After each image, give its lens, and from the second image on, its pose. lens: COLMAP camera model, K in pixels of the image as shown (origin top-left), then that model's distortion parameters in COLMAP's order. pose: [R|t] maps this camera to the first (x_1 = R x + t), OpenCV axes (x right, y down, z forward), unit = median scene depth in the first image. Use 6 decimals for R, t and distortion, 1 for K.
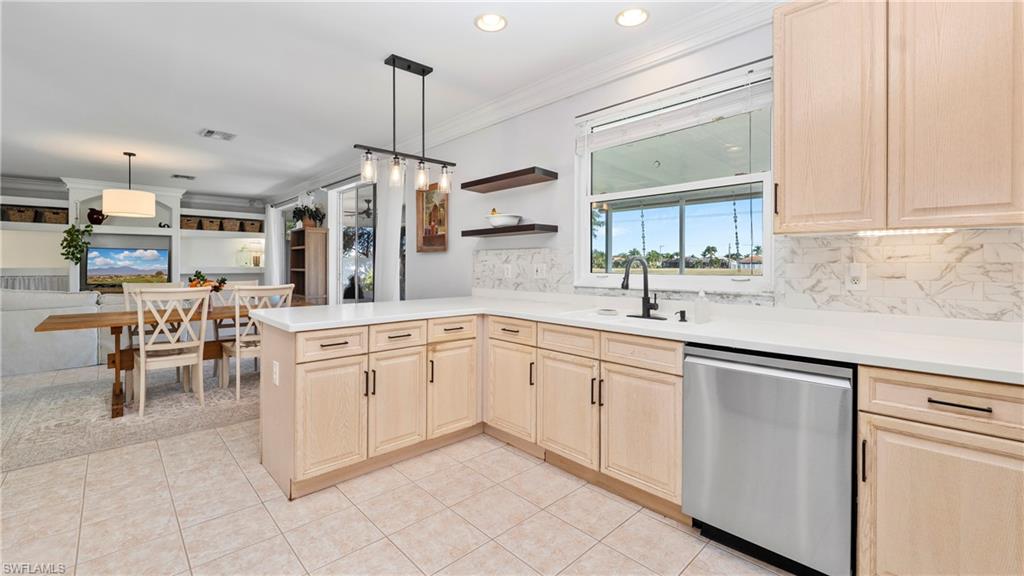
lens RADIAL K [[412.7, 0, 500.2], [0, 412.7, 266.4], [0, 0, 1]] dist [-0.008709, -0.000263]
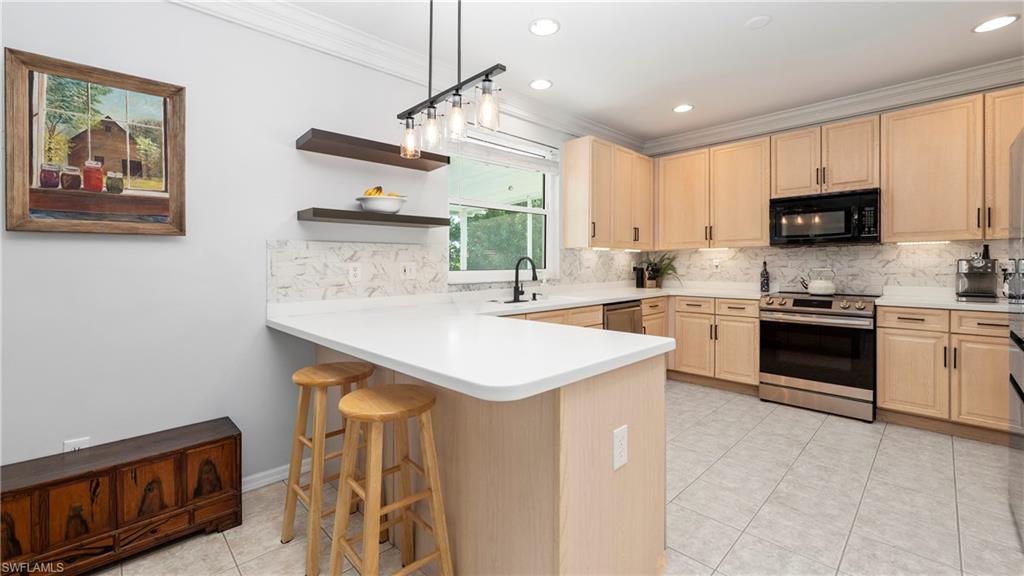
lens RADIAL K [[412.7, 0, 514.2], [0, 412.7, 269.4], [0, 0, 1]] dist [-0.008709, -0.000263]
pose [[-0.012416, -0.014089, 0.999824, -1.174385], [0.012383, 0.999822, 0.014242, -0.001376], [-0.999846, 0.012557, -0.012240, 1.210824]]
